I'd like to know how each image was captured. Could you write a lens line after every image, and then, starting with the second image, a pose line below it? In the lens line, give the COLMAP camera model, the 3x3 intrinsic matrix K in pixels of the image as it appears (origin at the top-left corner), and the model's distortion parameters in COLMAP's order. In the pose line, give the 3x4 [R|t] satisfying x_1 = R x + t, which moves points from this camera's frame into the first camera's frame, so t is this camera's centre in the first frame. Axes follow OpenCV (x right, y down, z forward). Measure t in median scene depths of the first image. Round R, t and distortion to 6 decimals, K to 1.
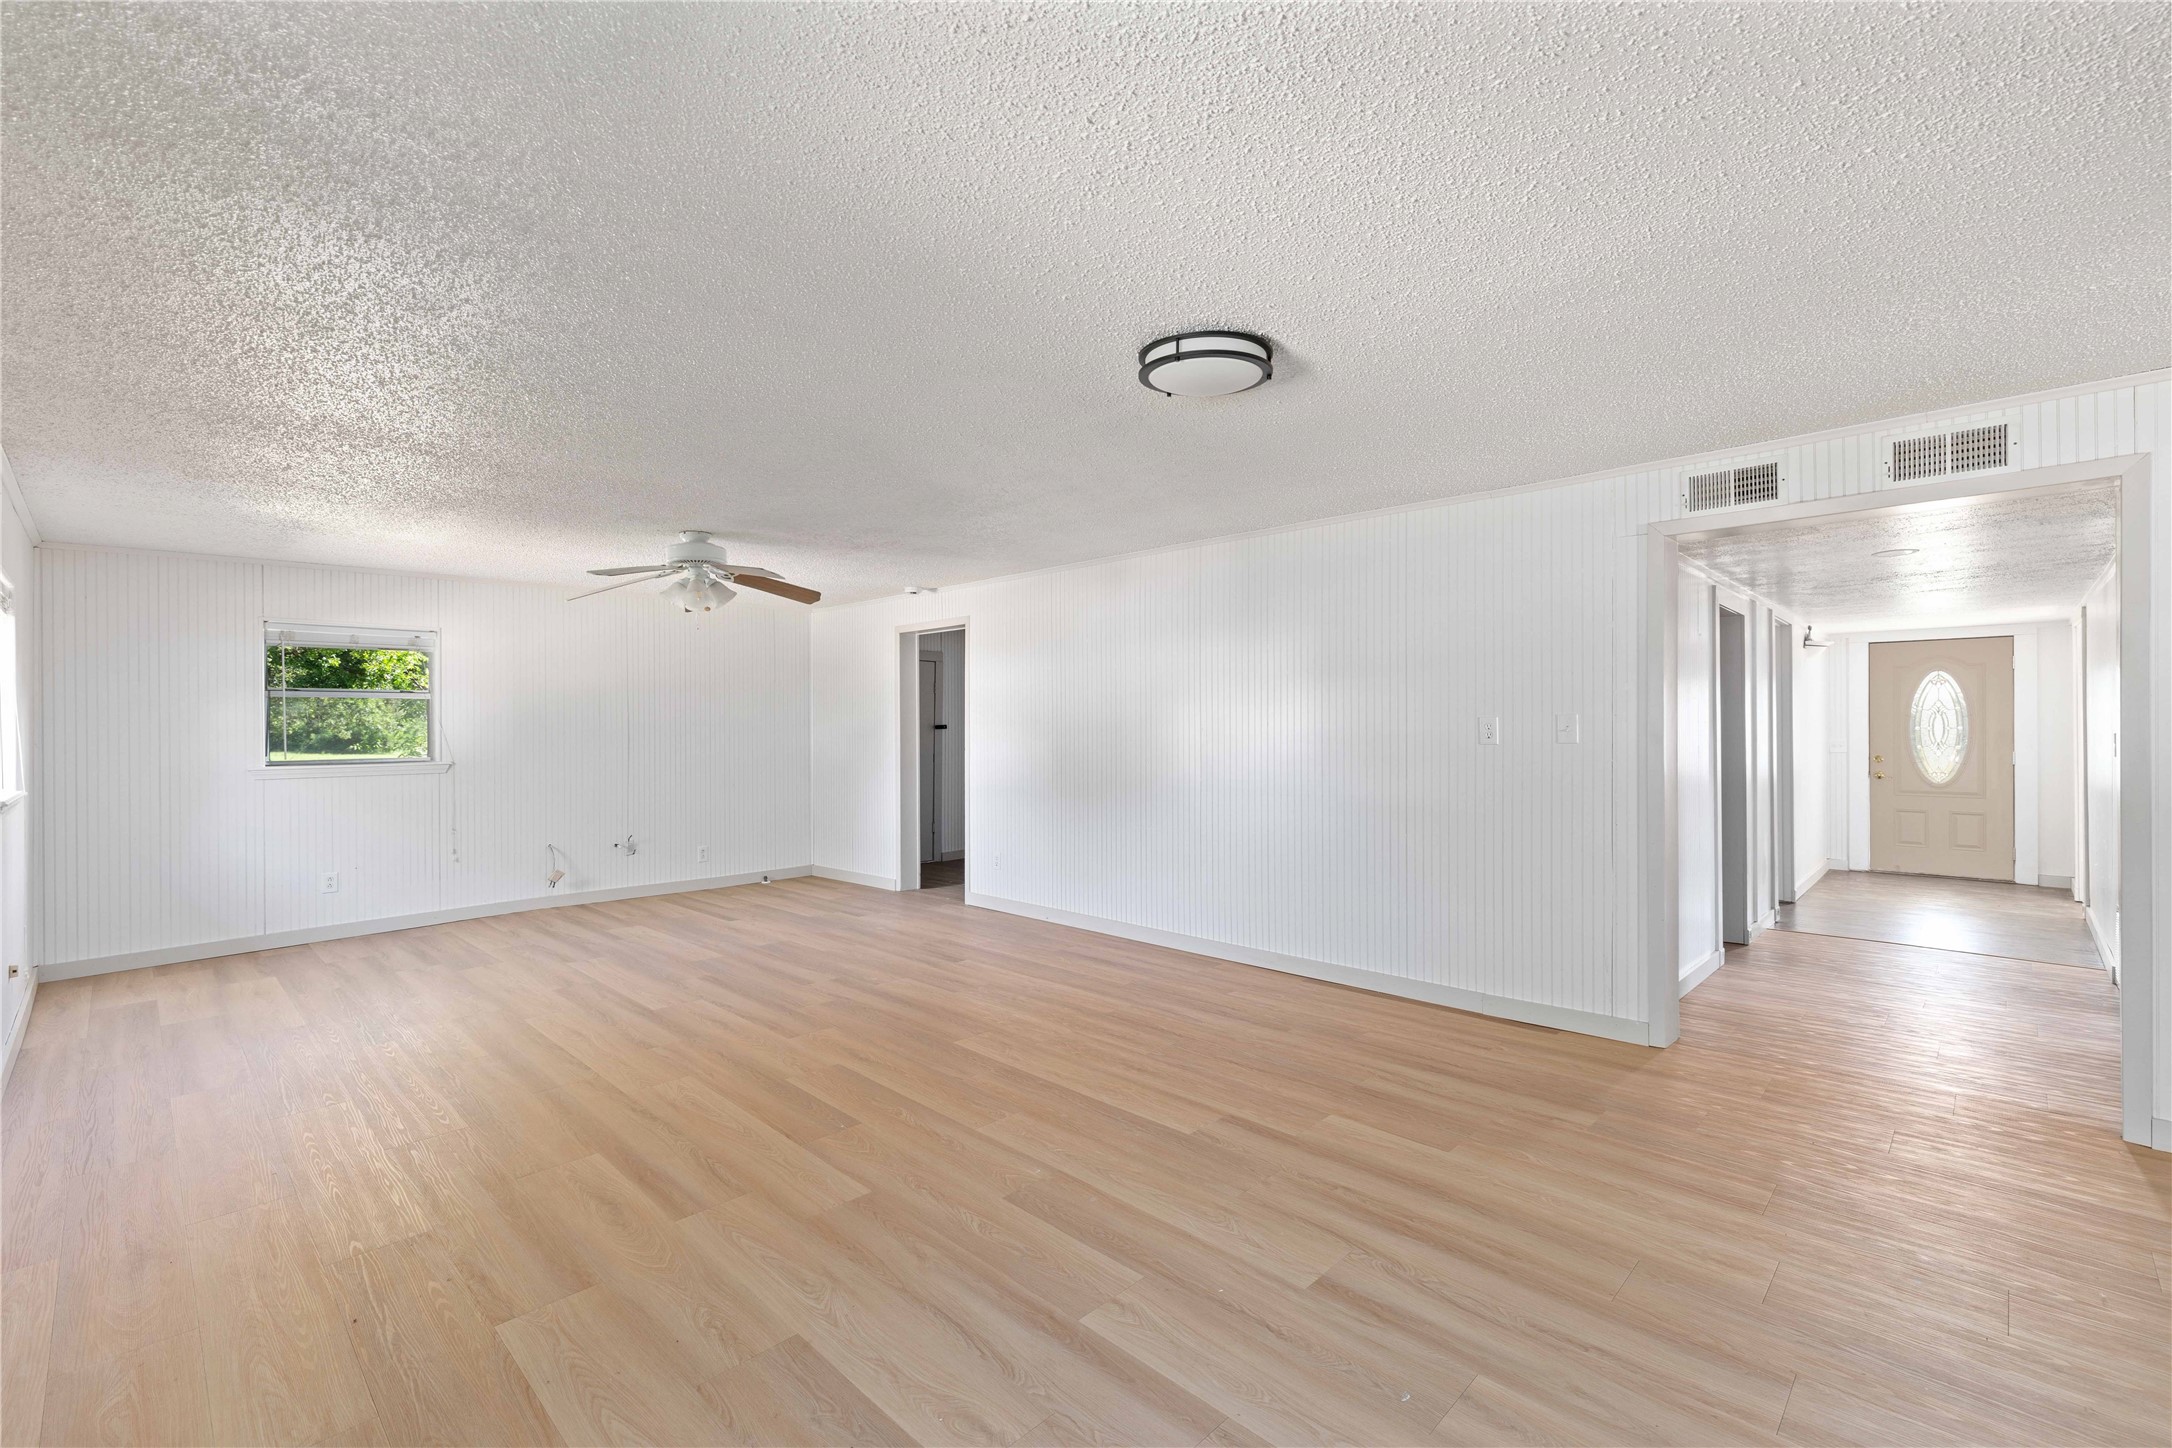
lens RADIAL K [[946.9, 0, 1079.7], [0, 946.9, 721.0], [0, 0, 1]] dist [-0.002201, 0.002018]
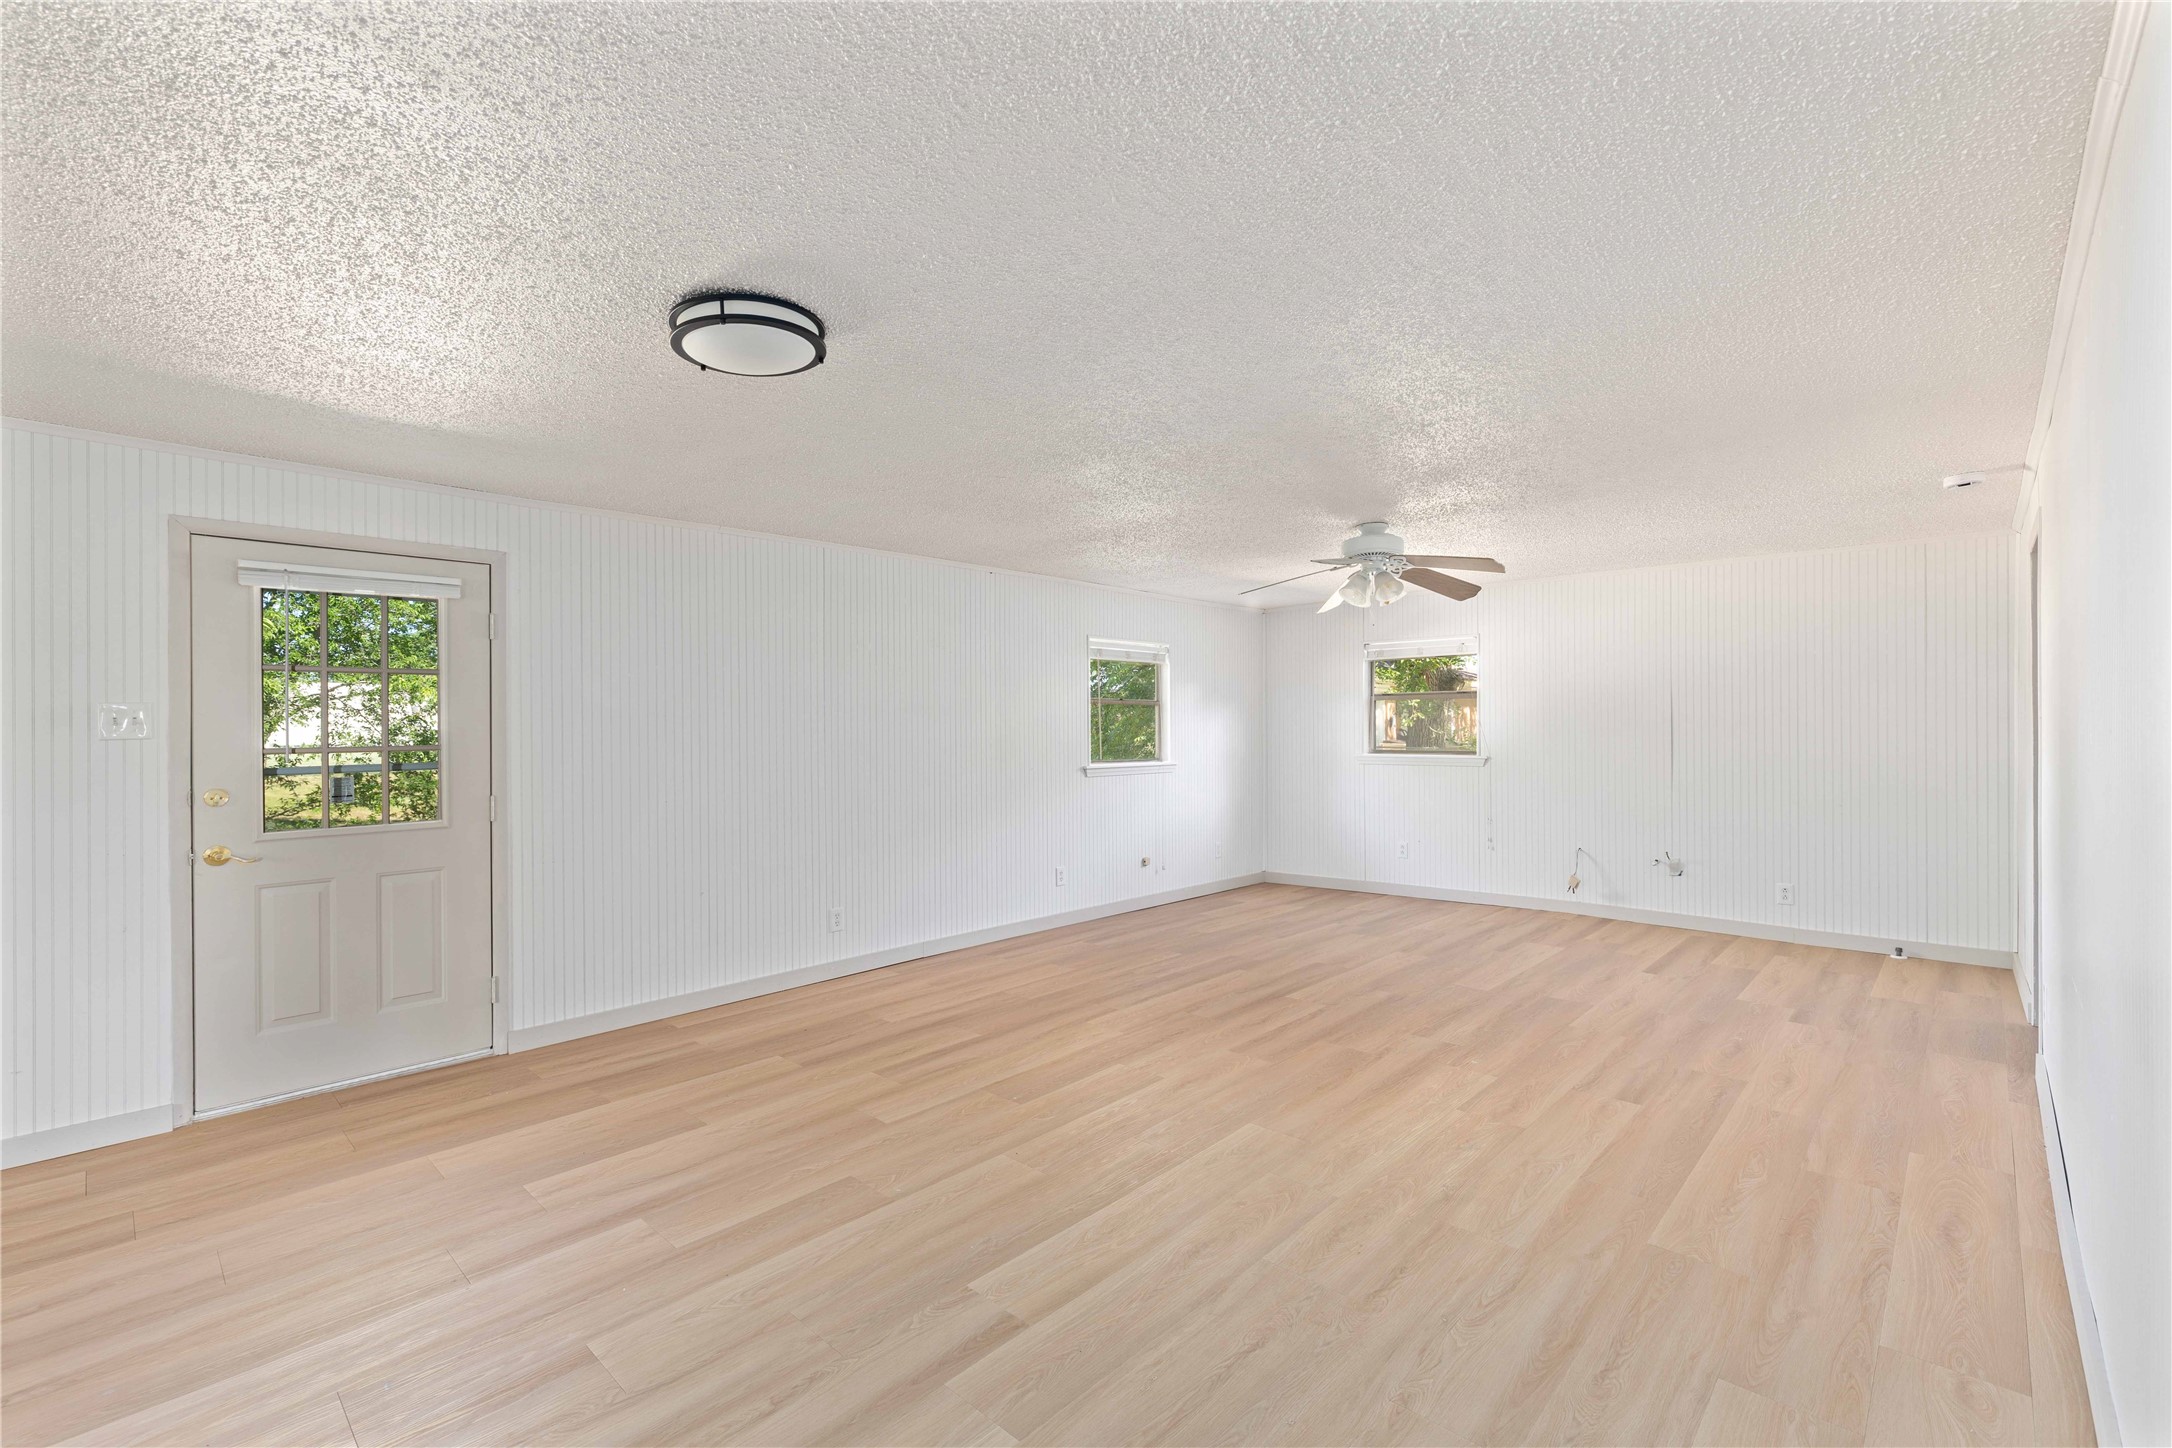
lens RADIAL K [[946.9, 0, 1075.0], [0, 946.9, 727.9], [0, 0, 1]] dist [-0.002201, 0.002018]
pose [[0.012726, 0.008266, -0.999885, 0.596433], [0.011822, 0.999895, 0.008417, -0.006210], [0.999849, -0.011927, 0.012627, 0.750261]]
